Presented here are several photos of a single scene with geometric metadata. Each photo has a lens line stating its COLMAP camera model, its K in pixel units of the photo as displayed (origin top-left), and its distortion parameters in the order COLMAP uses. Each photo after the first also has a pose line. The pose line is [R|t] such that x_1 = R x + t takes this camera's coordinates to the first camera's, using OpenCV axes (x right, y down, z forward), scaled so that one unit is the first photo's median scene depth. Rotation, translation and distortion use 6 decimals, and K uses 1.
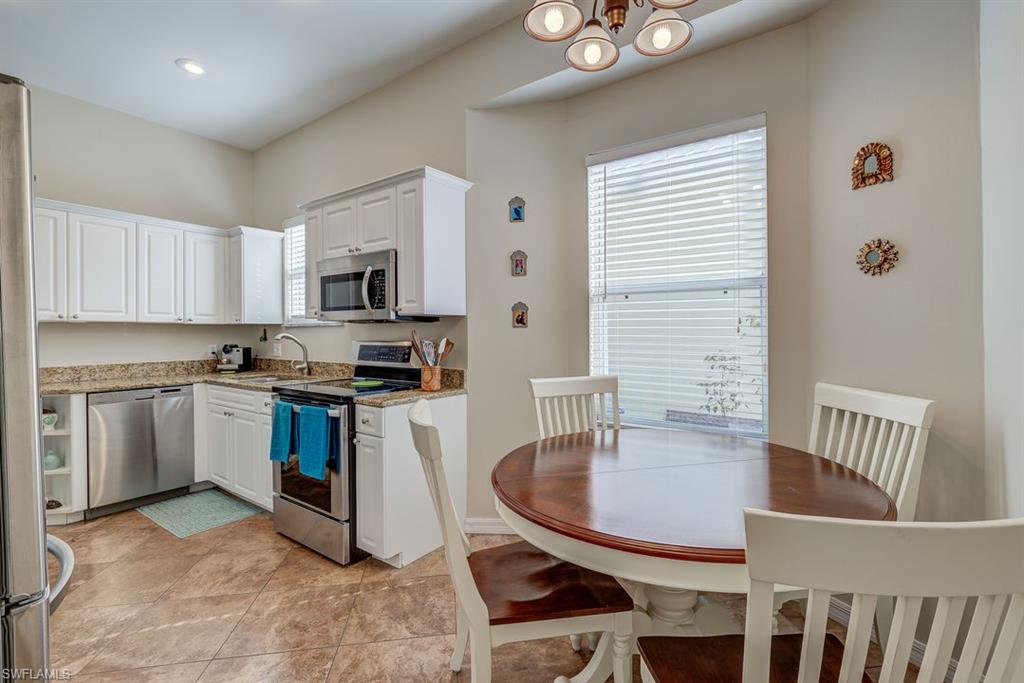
lens RADIAL K [[465.3, 0, 520.6], [0, 465.3, 333.9], [0, 0, 1]] dist [-0.009375, 0.000870]
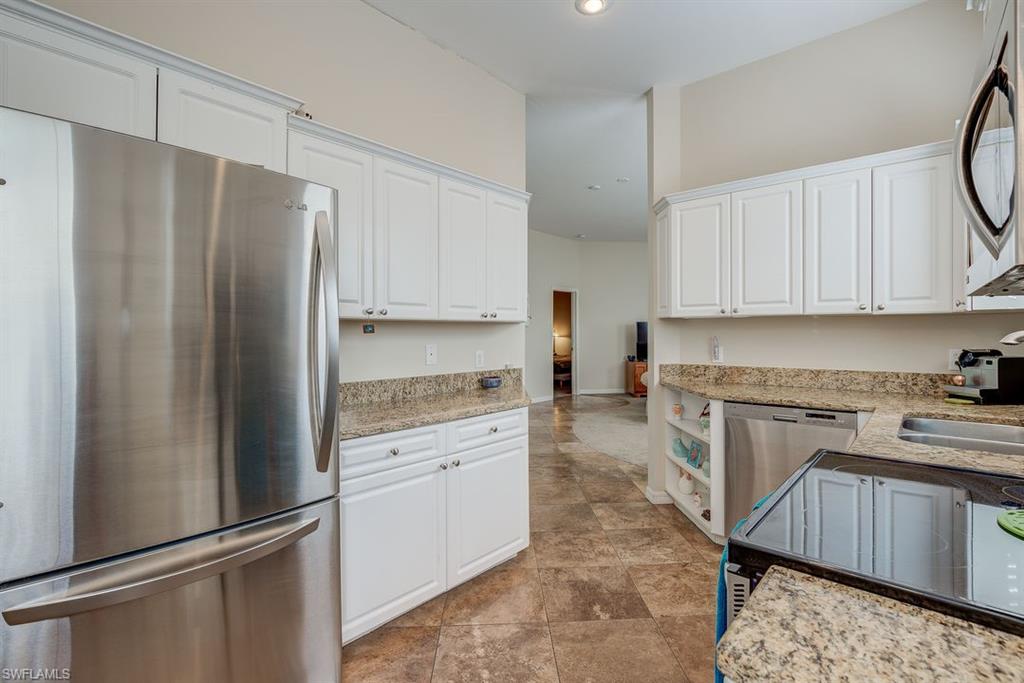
lens RADIAL K [[465.3, 0, 520.6], [0, 465.3, 337.5], [0, 0, 1]] dist [-0.009375, 0.000870]
pose [[-0.096115, 0.018635, -0.995196, -0.053357], [0.003499, 0.999825, 0.018384, -0.004326], [0.995364, -0.001716, -0.096164, 0.659237]]
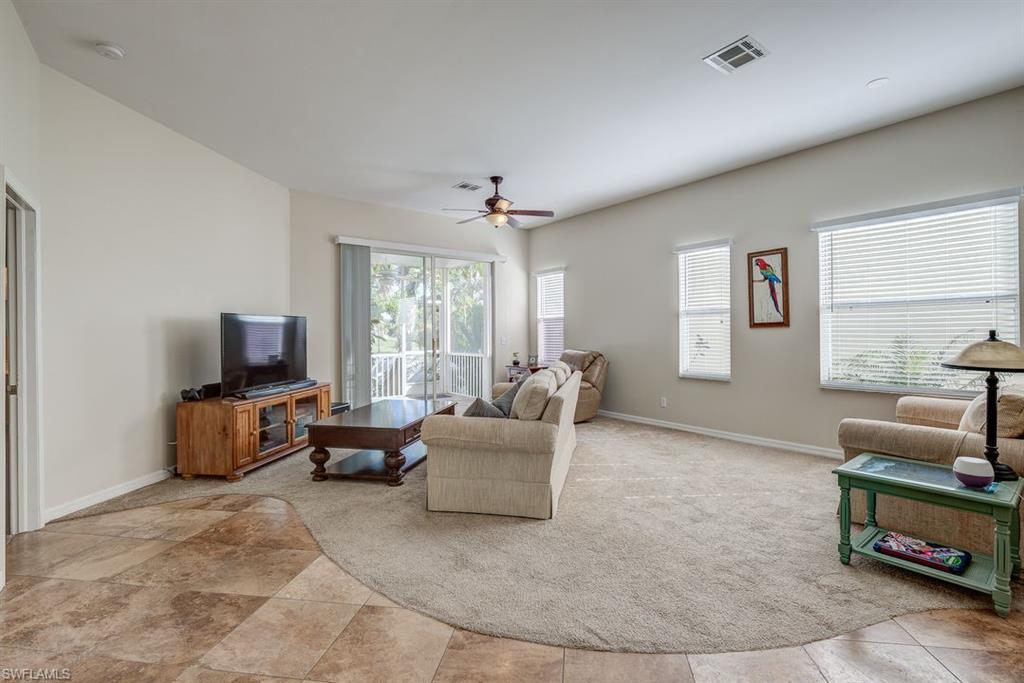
lens RADIAL K [[465.3, 0, 519.7], [0, 465.3, 336.8], [0, 0, 1]] dist [-0.009375, 0.000870]
pose [[0.958396, -0.000761, -0.285439, -1.669090], [0.002384, 0.999983, 0.005339, 0.013472], [0.285430, -0.005797, 0.958382, 0.136545]]
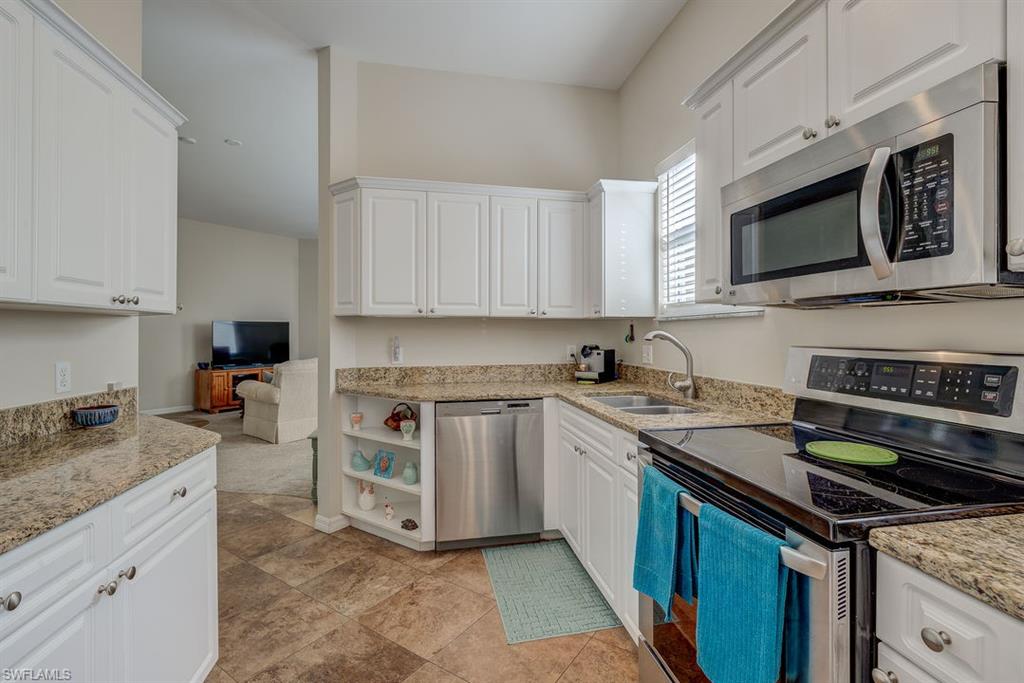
lens RADIAL K [[465.3, 0, 518.9], [0, 465.3, 335.9], [0, 0, 1]] dist [-0.009375, 0.000870]
pose [[0.731660, 0.008731, -0.681614, -0.241975], [-0.004471, 0.999958, 0.008009, 0.002301], [0.681655, -0.002812, 0.731668, 0.456437]]
